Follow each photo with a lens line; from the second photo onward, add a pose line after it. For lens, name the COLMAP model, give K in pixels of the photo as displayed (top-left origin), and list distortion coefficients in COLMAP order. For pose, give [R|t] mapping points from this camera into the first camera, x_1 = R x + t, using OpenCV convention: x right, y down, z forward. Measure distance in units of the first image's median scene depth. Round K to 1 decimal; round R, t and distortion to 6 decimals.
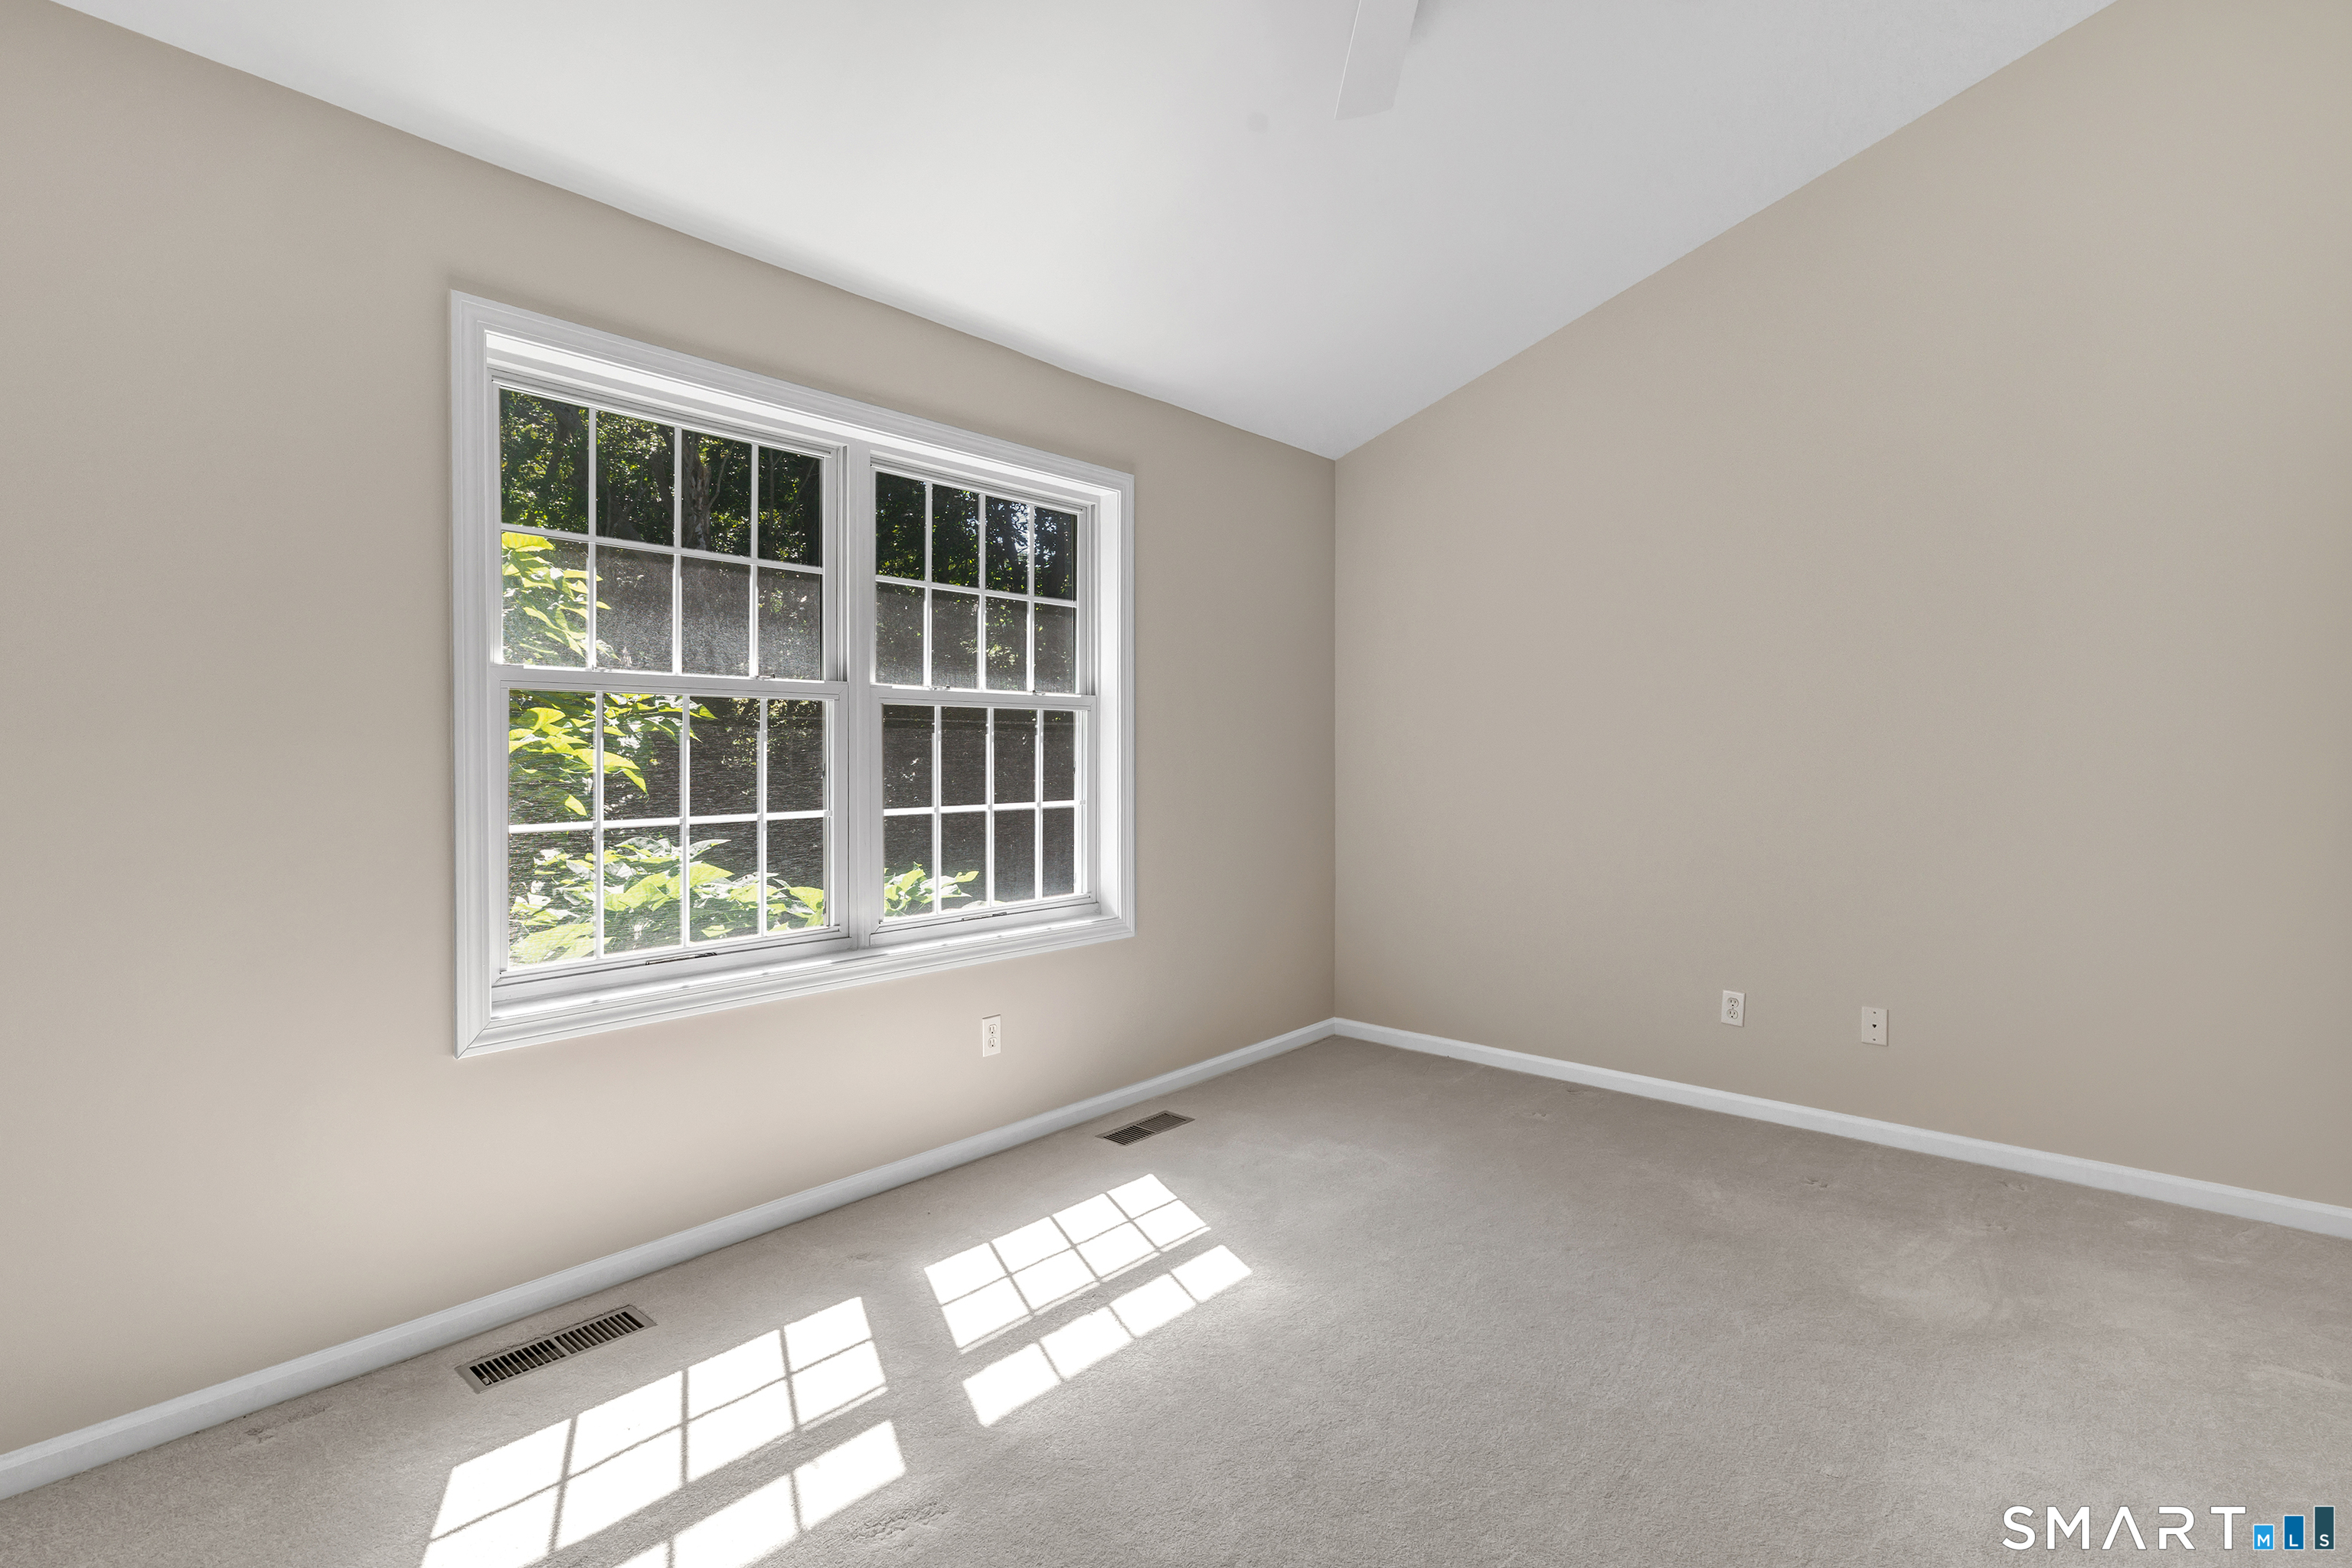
lens RADIAL K [[1126.5, 0, 1188.3], [0, 1126.5, 774.3], [0, 0, 1]] dist [0.003781, 0.000255]
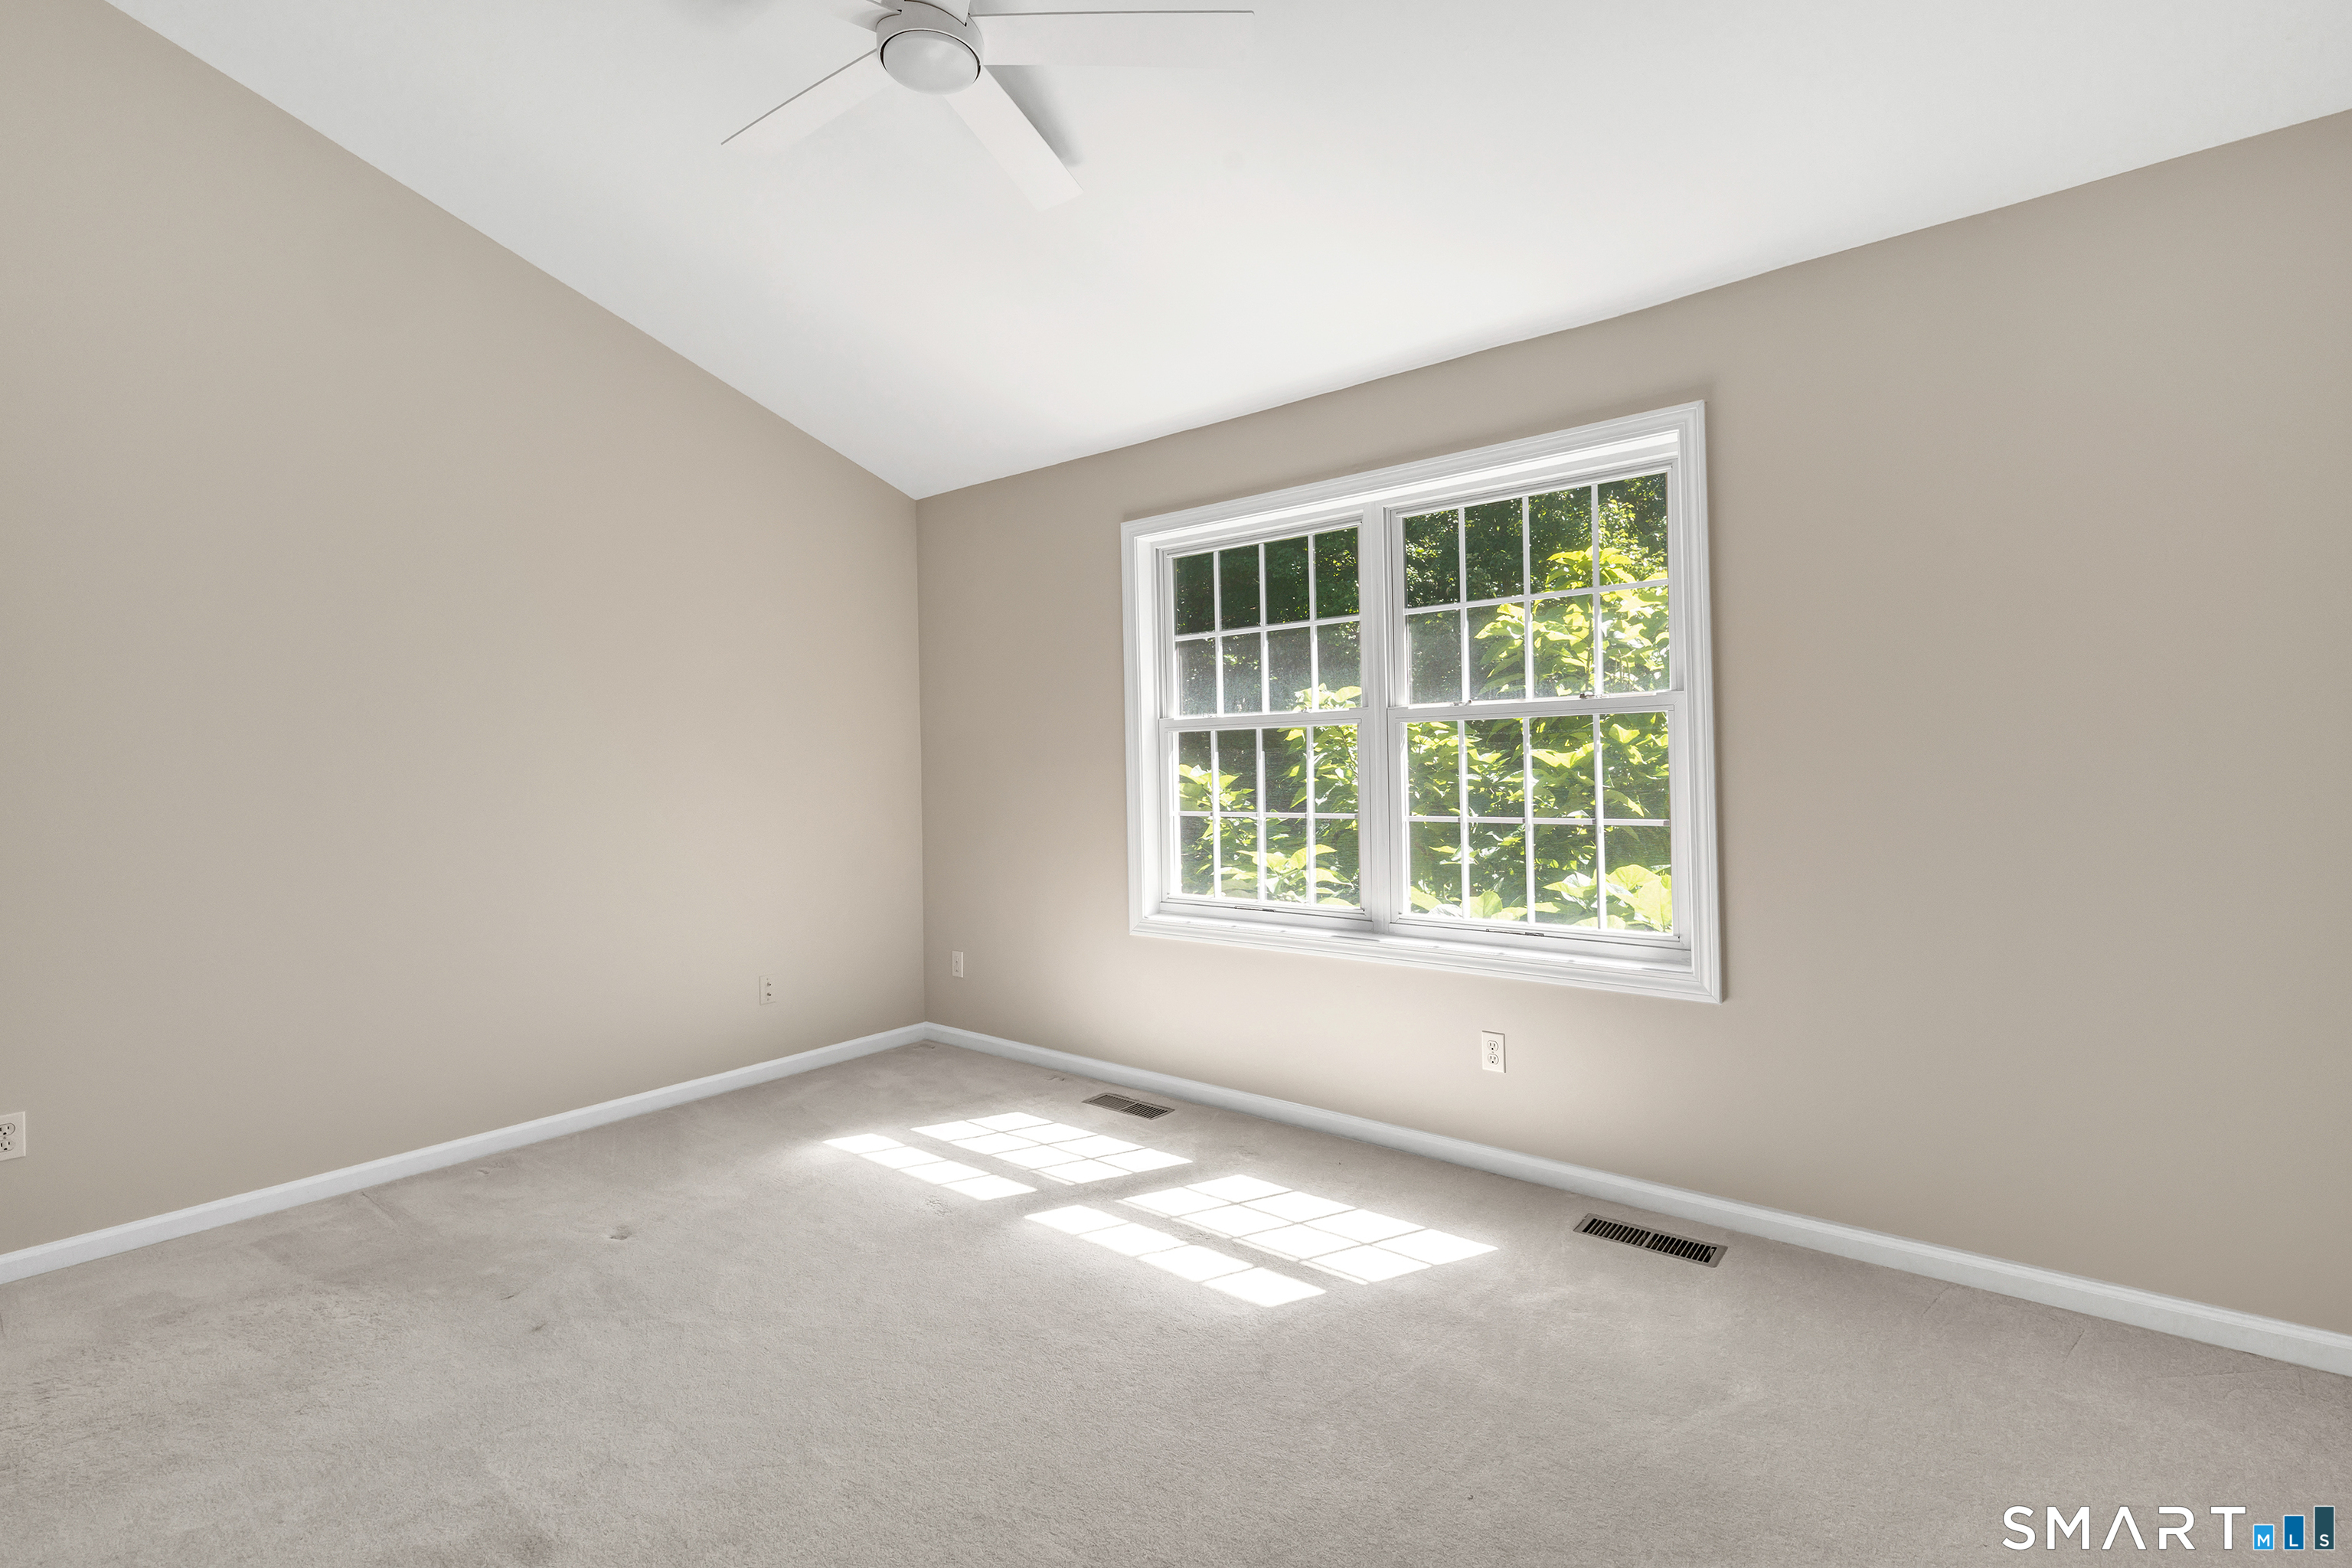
lens RADIAL K [[1063.0, 0, 1183.3], [0, 1063.0, 777.5], [0, 0, 1]] dist [-0.003211, -0.000427]
pose [[0.026973, 0.002649, -0.999633, 0.891277], [-0.009983, 0.999947, 0.002380, -0.008126], [0.999586, 0.009916, 0.026998, 0.842211]]
